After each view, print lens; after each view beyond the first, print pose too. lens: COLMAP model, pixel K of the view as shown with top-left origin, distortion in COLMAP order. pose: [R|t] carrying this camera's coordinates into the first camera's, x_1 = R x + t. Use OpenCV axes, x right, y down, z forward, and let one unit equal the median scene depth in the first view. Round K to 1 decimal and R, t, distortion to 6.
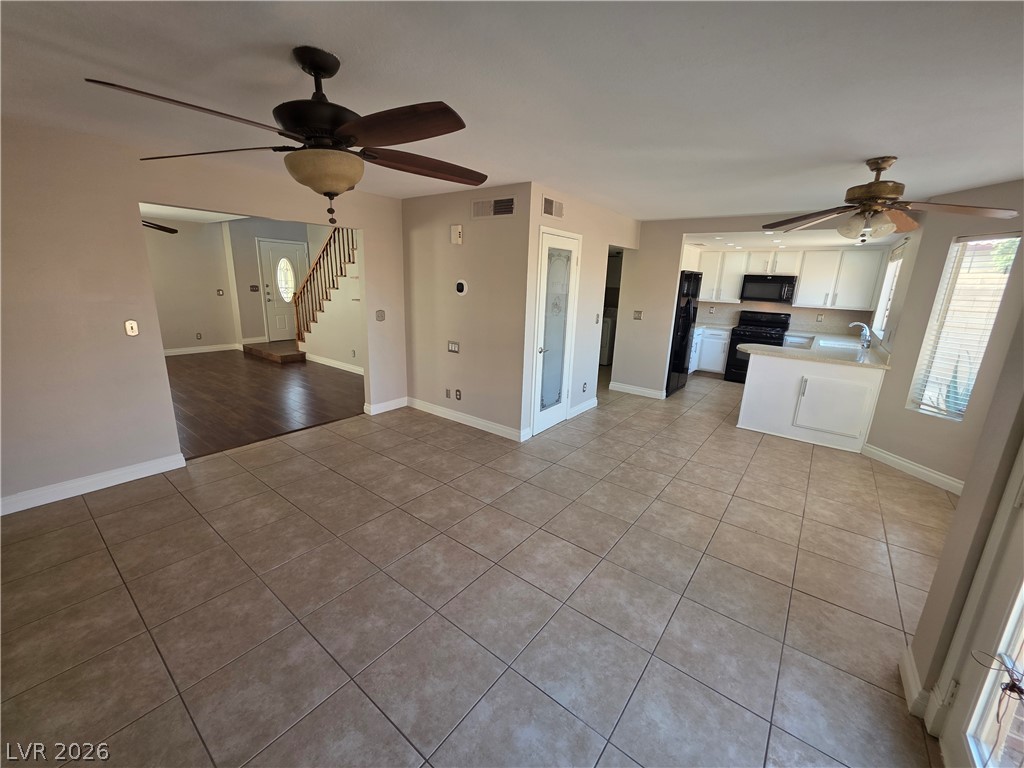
lens RADIAL K [[409.5, 0, 504.5], [0, 409.5, 381.2], [0, 0, 1]] dist [-0.002181, -0.000232]
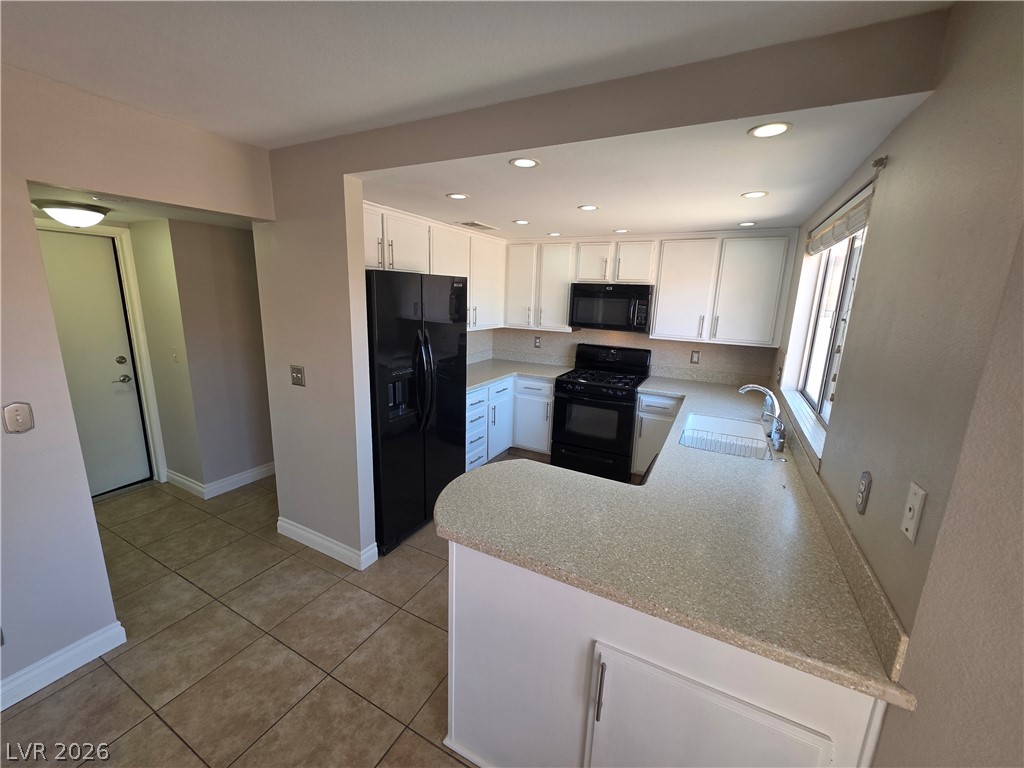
lens RADIAL K [[409.5, 0, 504.5], [0, 409.5, 381.2], [0, 0, 1]] dist [-0.002181, -0.000232]
pose [[0.985549, -0.038950, 0.164850, 0.414342], [0.043494, 0.998764, -0.024042, -0.120212], [-0.163710, 0.030865, 0.986026, 0.481192]]
